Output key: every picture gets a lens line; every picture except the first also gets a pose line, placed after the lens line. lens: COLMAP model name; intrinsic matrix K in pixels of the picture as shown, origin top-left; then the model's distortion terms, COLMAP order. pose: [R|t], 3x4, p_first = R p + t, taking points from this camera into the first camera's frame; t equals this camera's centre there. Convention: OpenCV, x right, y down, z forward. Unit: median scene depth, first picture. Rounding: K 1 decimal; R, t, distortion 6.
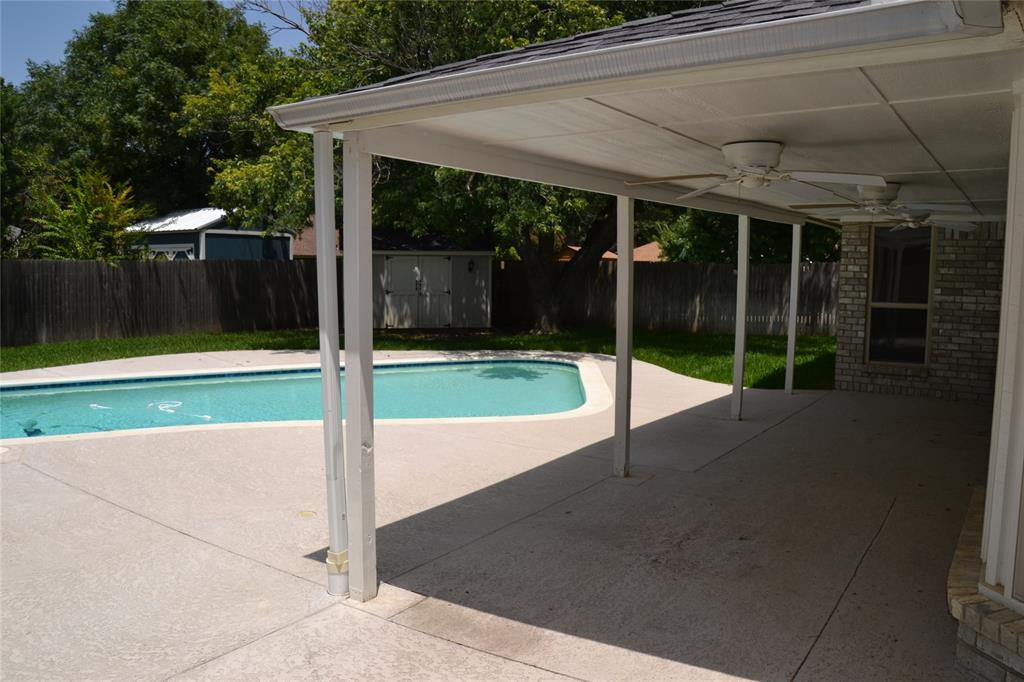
lens RADIAL K [[832.2, 0, 517.0], [0, 832.2, 351.6], [0, 0, 1]] dist [-0.150403, 0.133367]
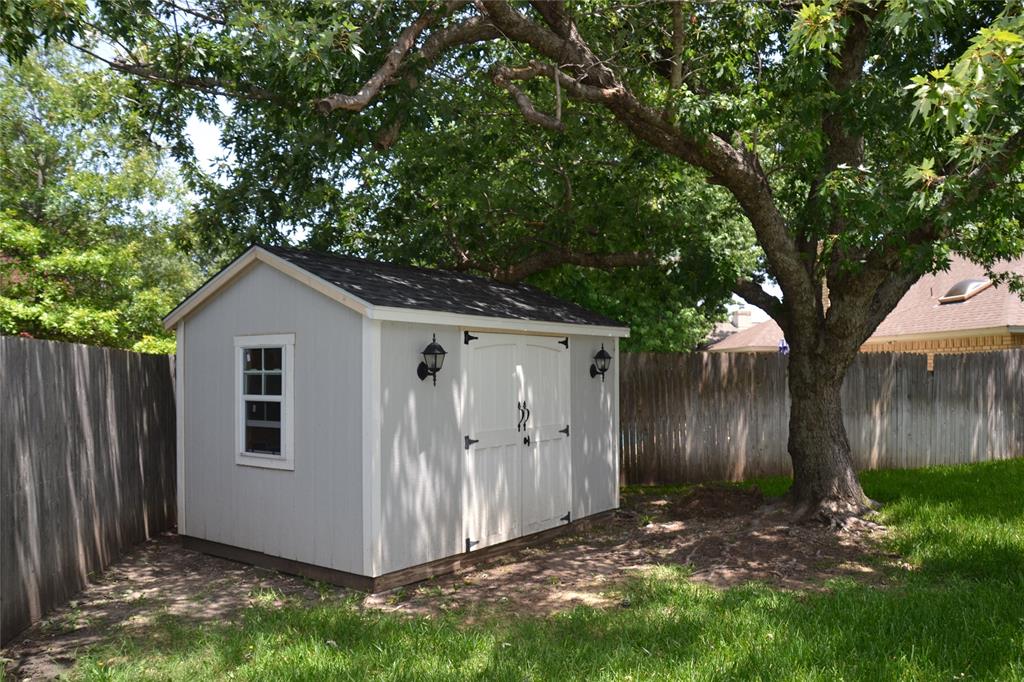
lens RADIAL K [[832.2, 0, 517.0], [0, 832.2, 351.6], [0, 0, 1]] dist [-0.150403, 0.133367]
pose [[0.710205, 0.000853, 0.703995, -0.375727], [0.088903, 0.991885, -0.090889, -0.075791], [-0.698359, 0.127137, 0.704365, 0.752715]]
